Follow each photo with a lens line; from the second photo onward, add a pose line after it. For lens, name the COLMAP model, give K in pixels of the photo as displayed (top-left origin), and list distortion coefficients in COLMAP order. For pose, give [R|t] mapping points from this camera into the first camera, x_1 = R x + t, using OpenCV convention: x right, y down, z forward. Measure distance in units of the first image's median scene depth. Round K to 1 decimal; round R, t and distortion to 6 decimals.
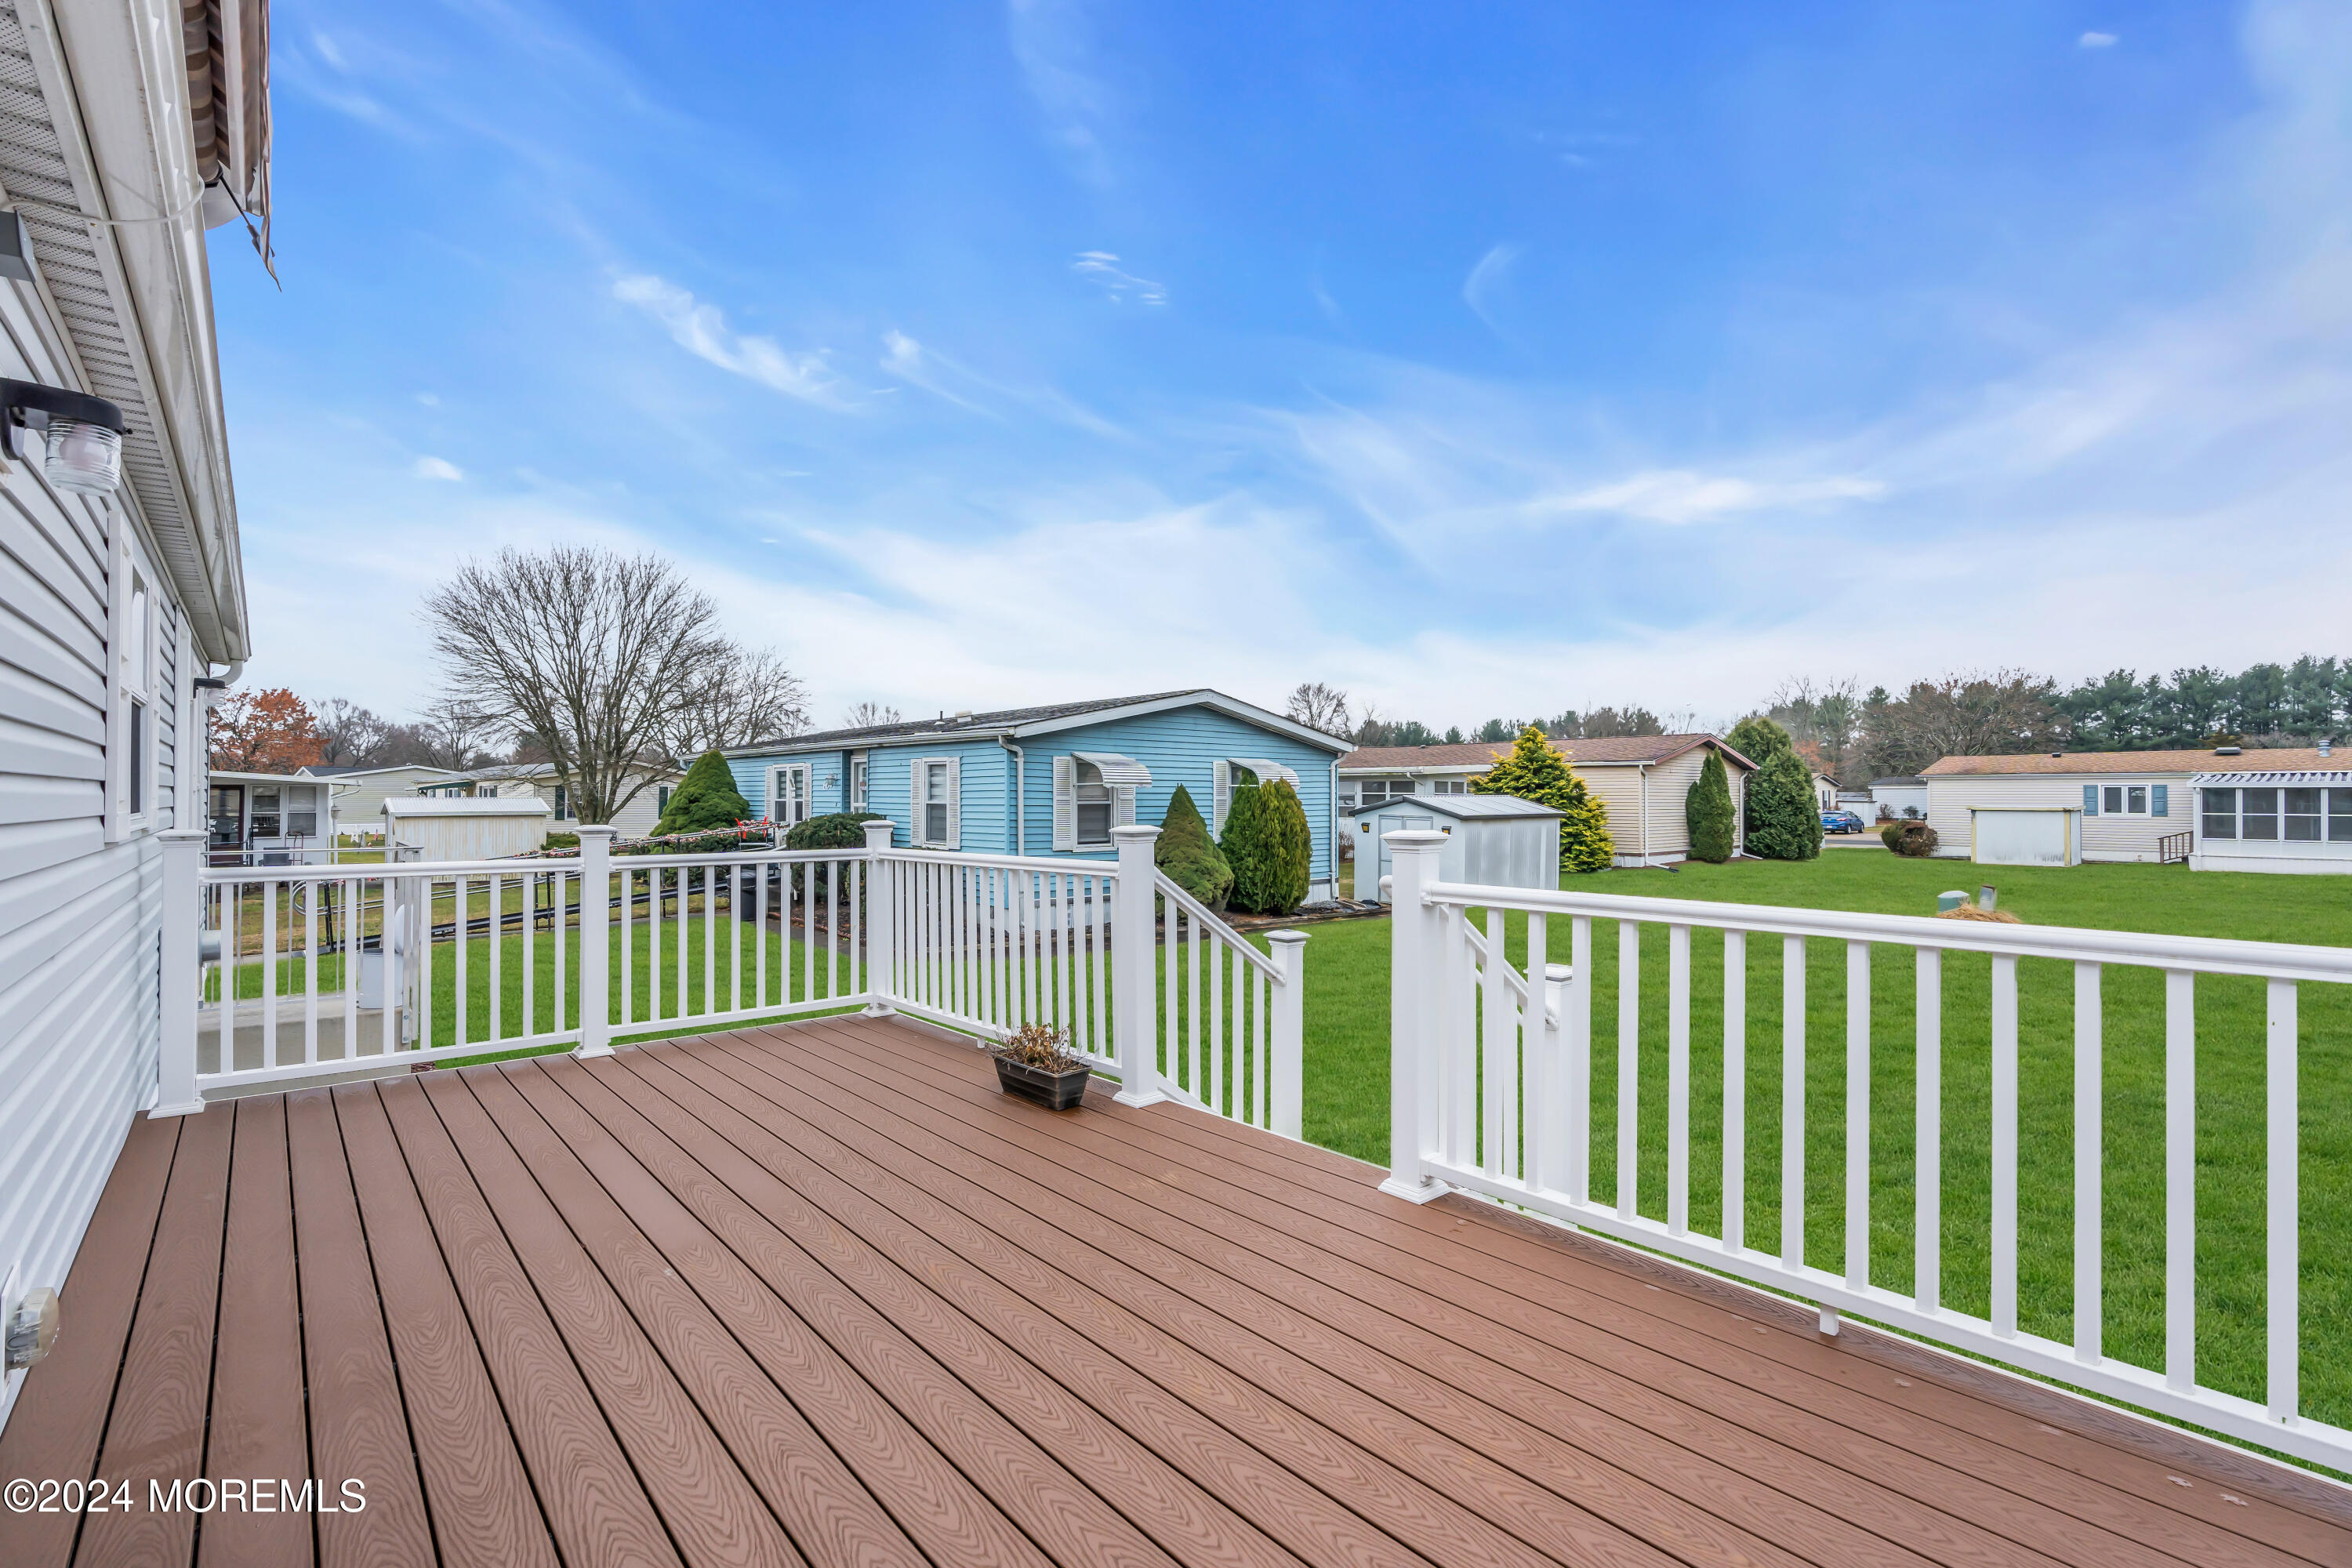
lens RADIAL K [[1056.1, 0, 1176.0], [0, 1056.1, 784.0], [0, 0, 1]] dist [-0.012064, 0.000047]
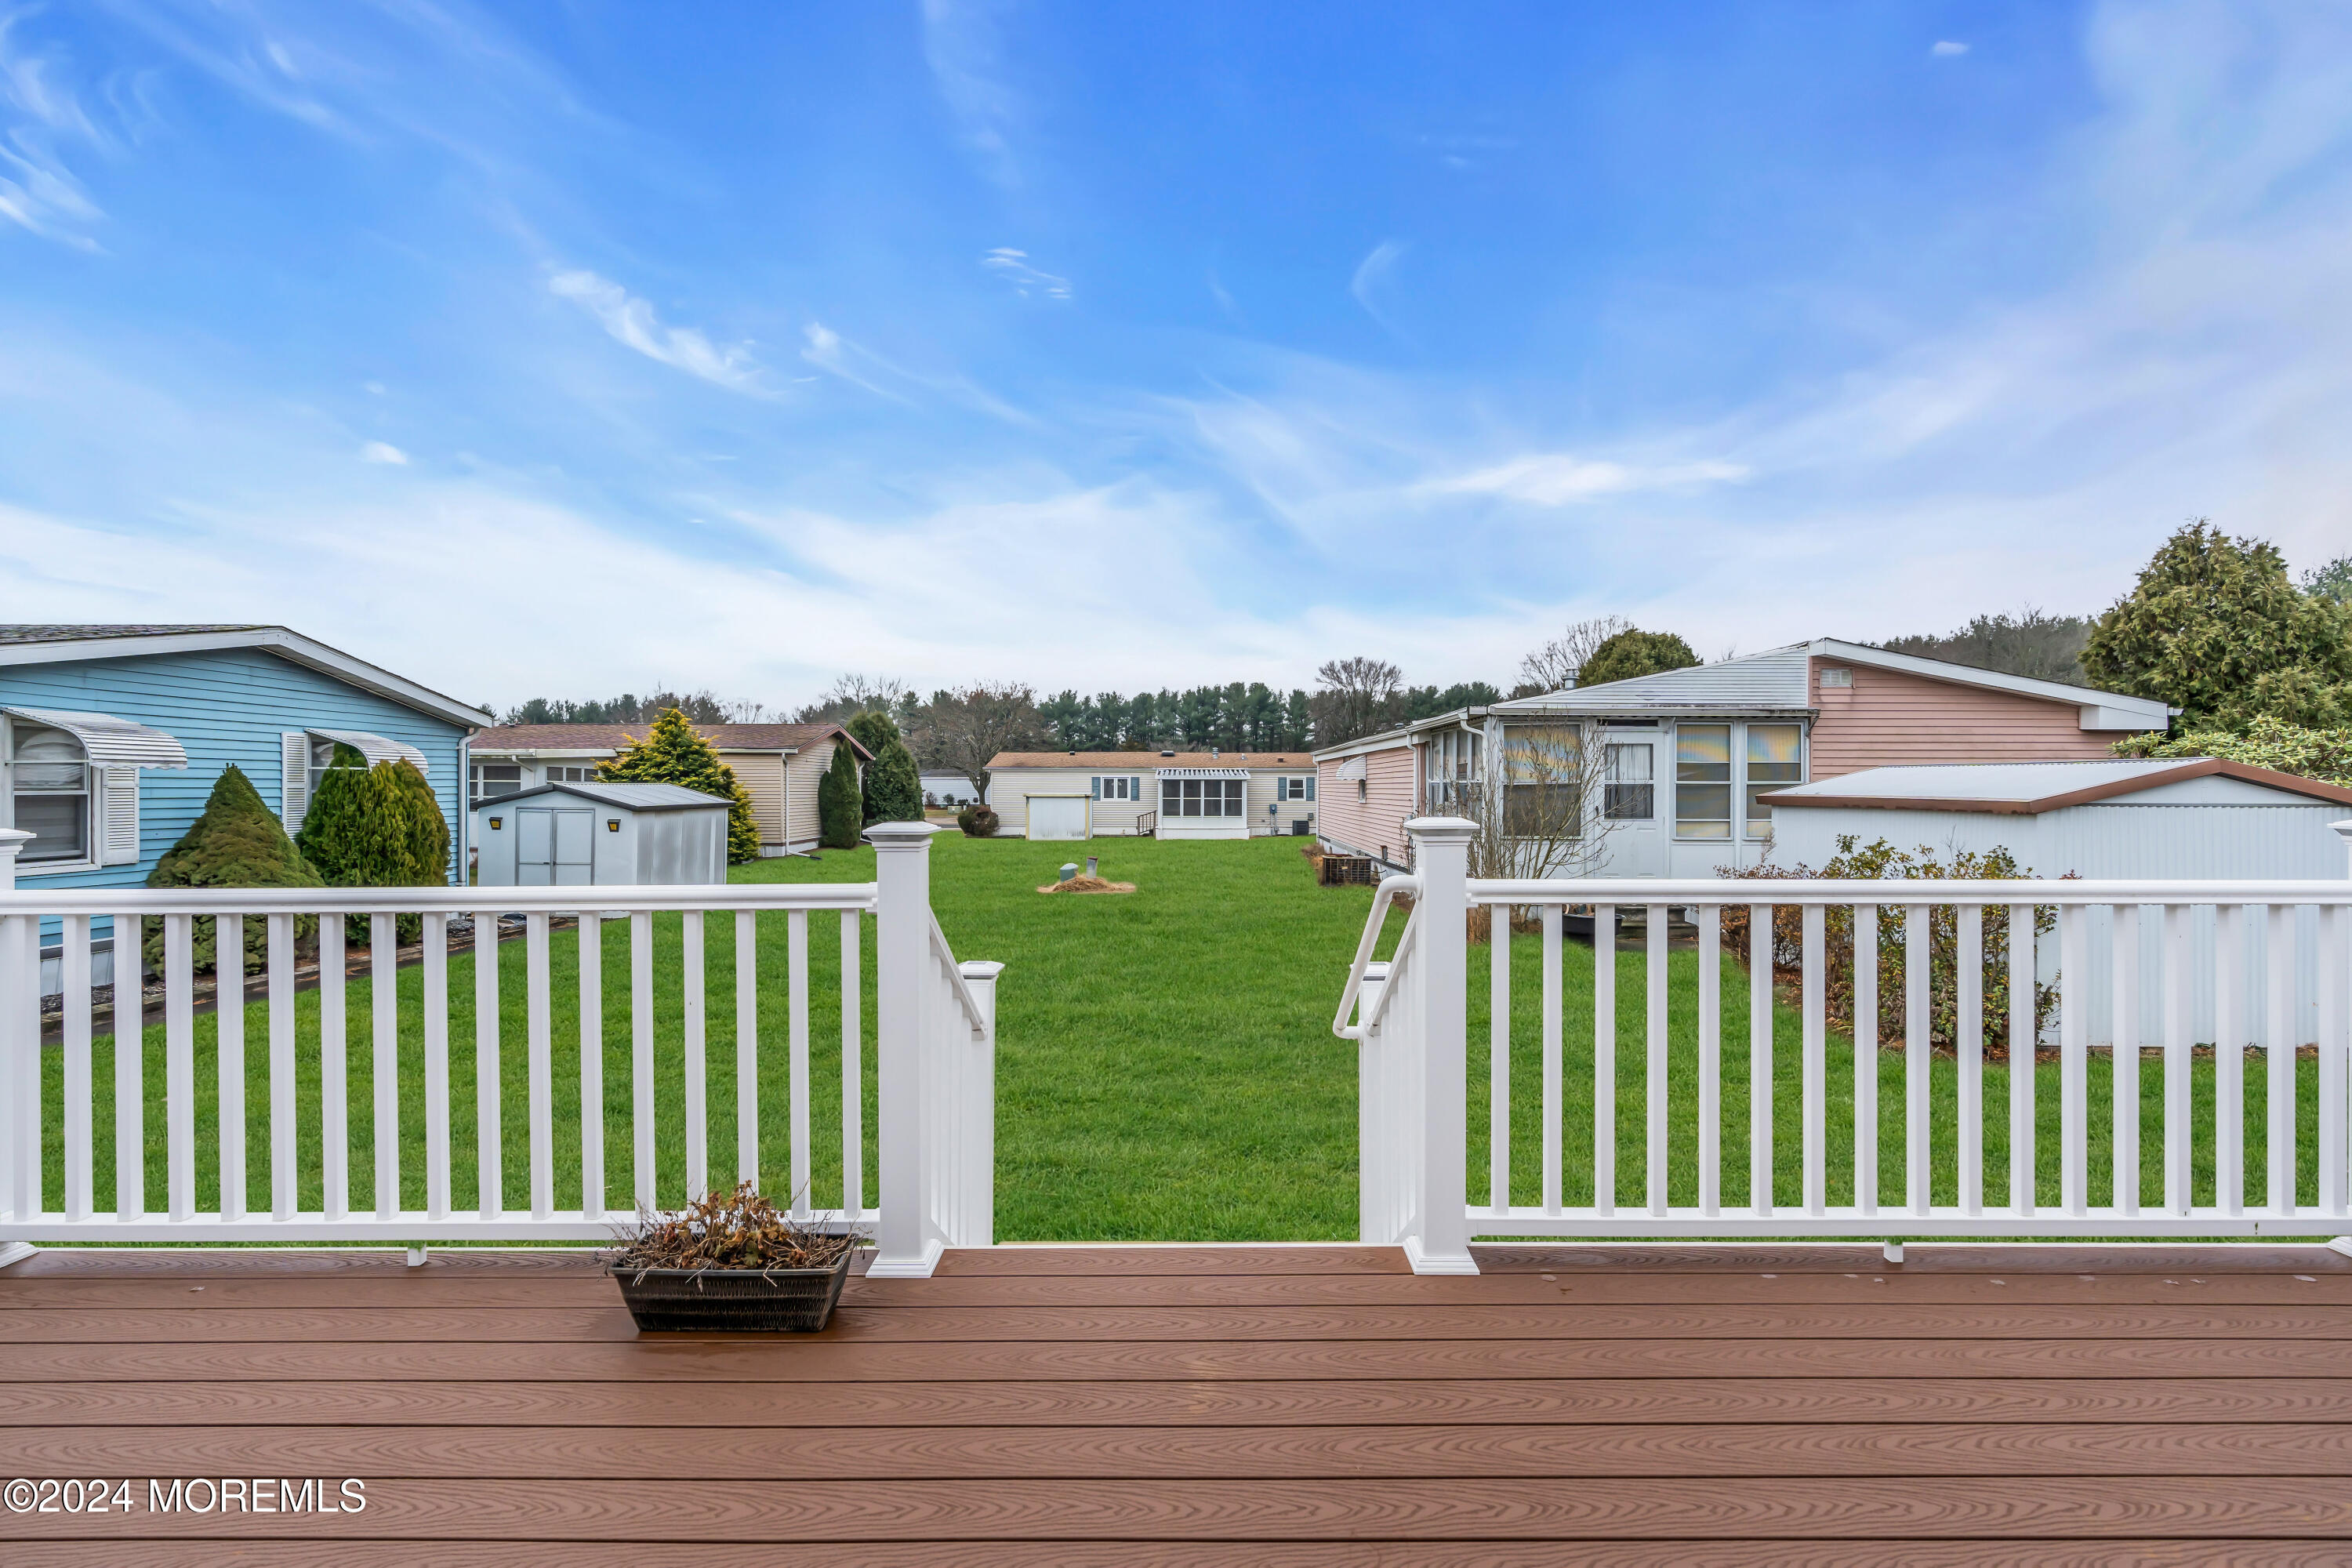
lens RADIAL K [[1056.1, 0, 1176.0], [0, 1056.1, 784.0], [0, 0, 1]] dist [-0.012064, 0.000047]
pose [[0.659463, 0.002259, 0.751734, -0.070998], [-0.010073, 0.999932, 0.005832, 0.001672], [-0.751670, -0.011418, 0.659441, 0.083379]]
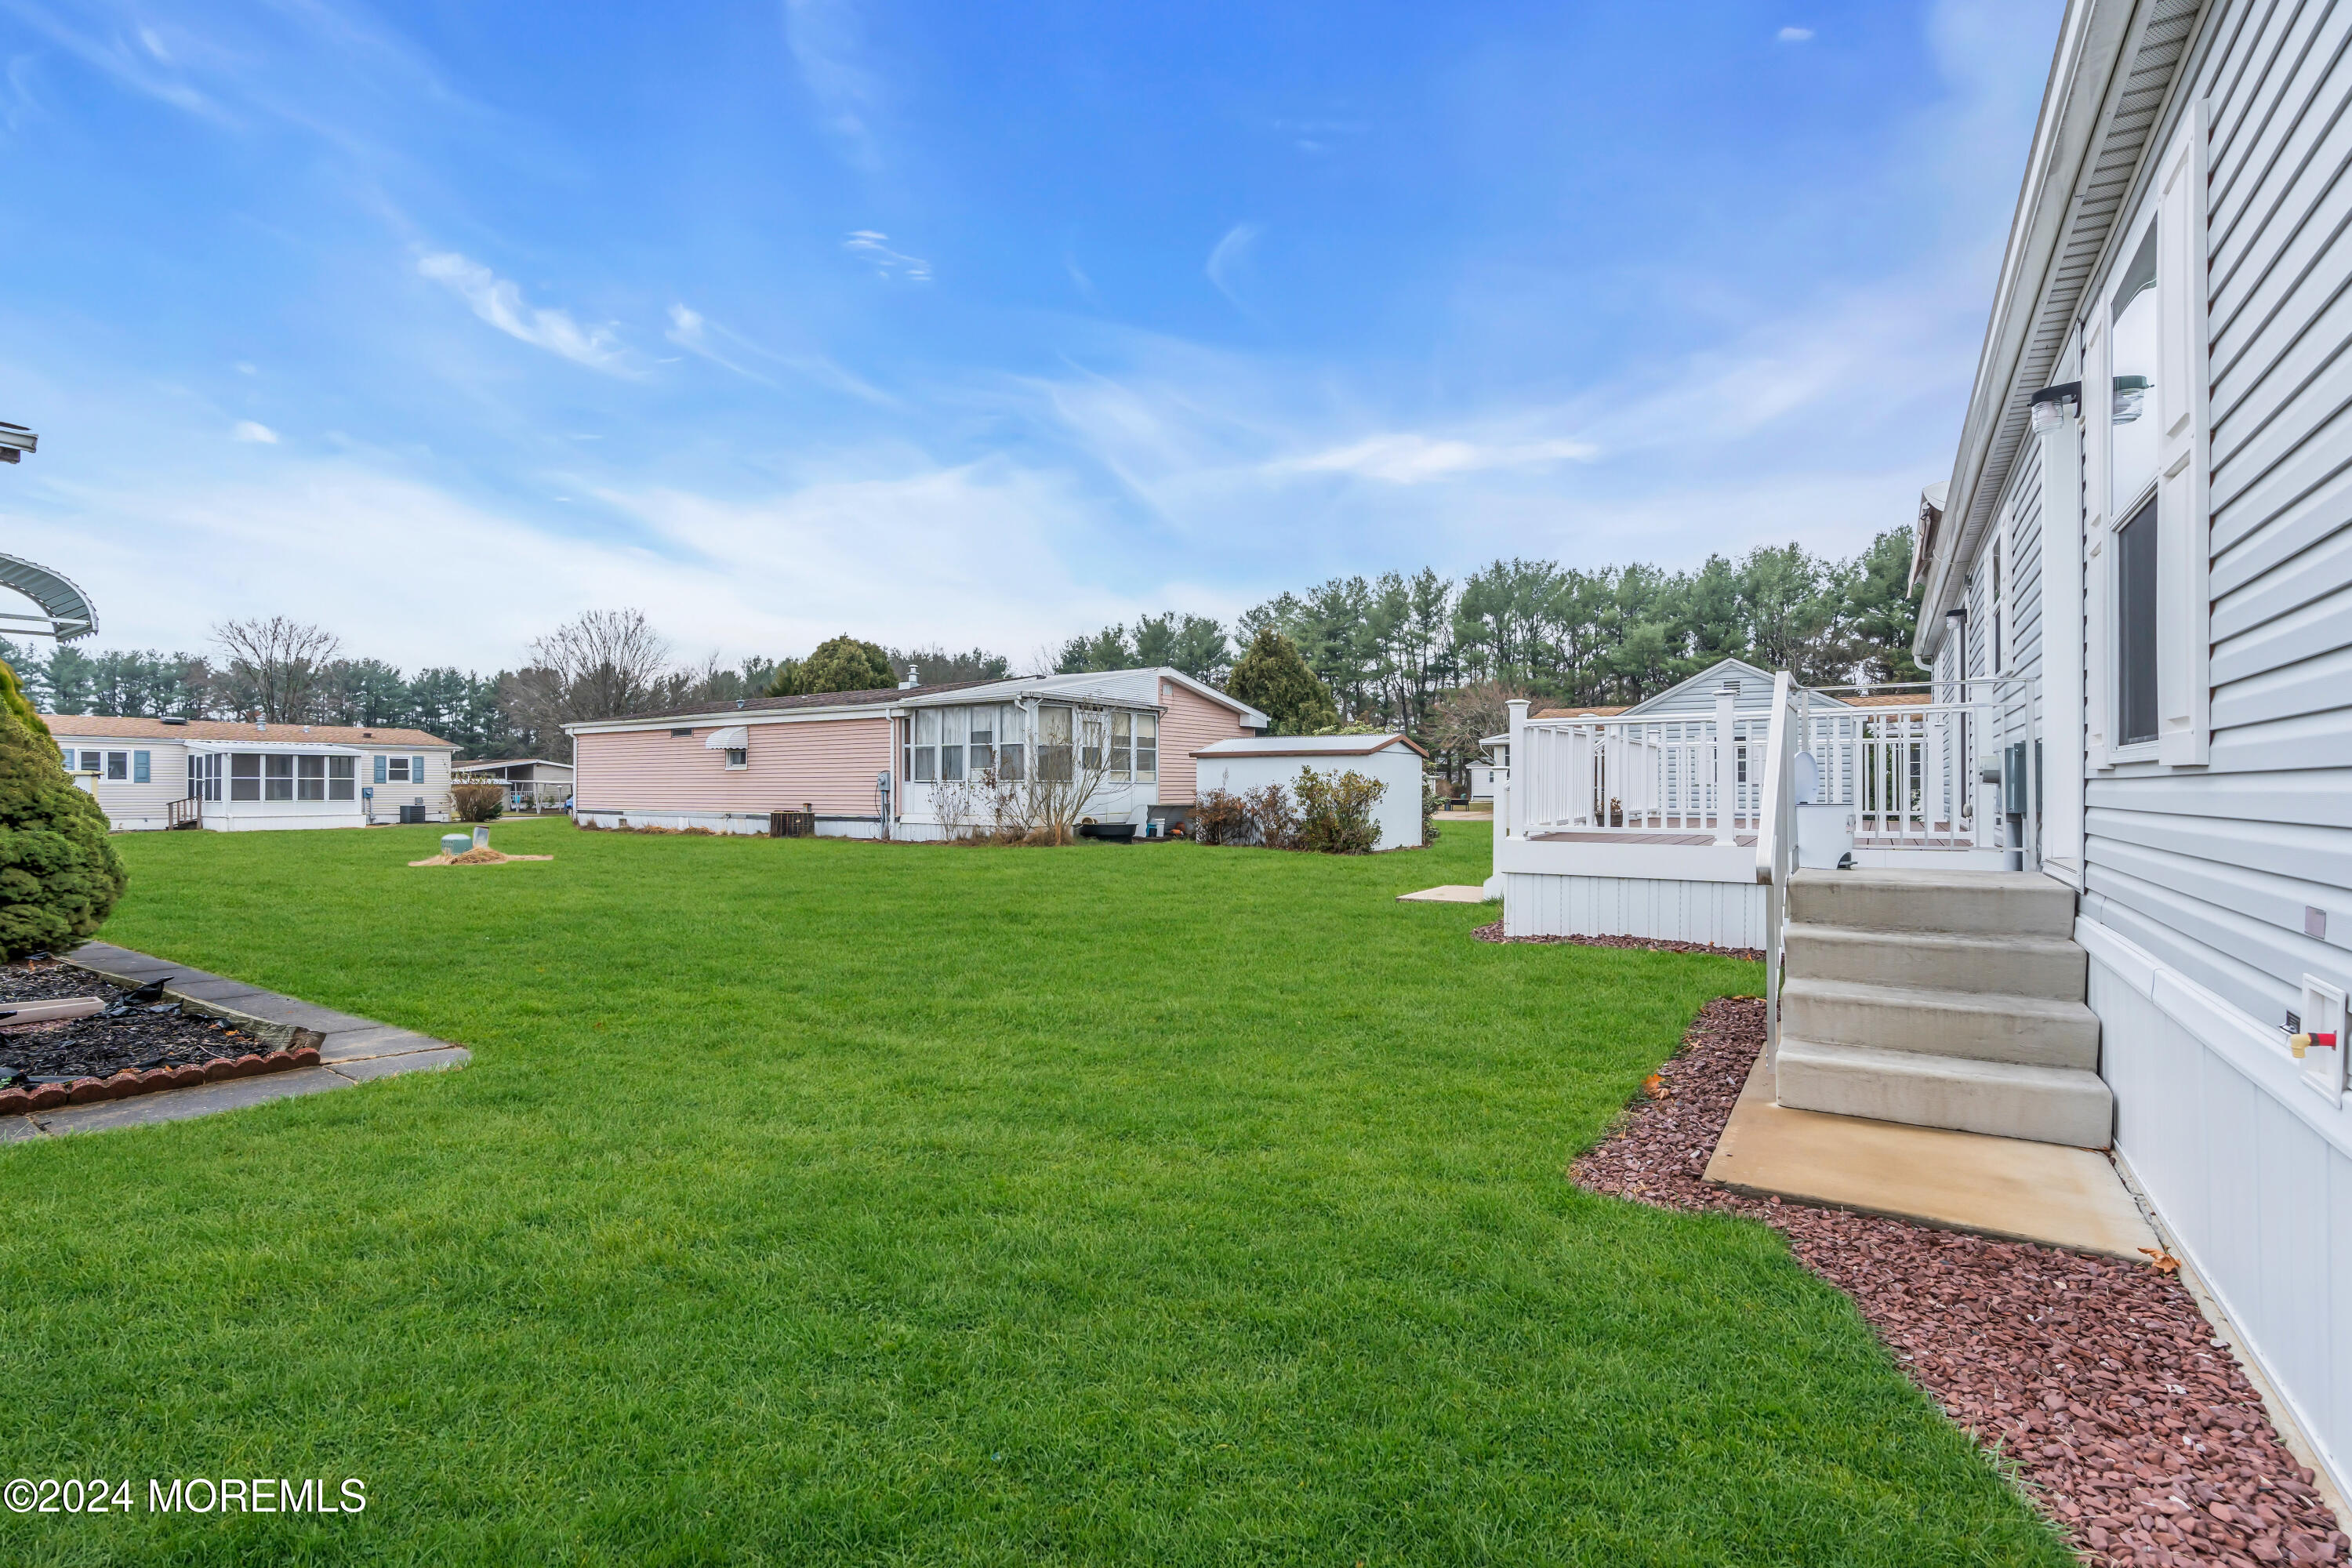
lens RADIAL K [[1051.4, 0, 1176.0], [0, 1051.4, 784.0], [0, 0, 1]] dist [-0.006030, -0.000012]
pose [[-0.262628, 0.003175, 0.964892, -0.375360], [-0.010887, 0.999921, -0.006253, 0.040048], [-0.964836, -0.012147, -0.262572, 0.454093]]
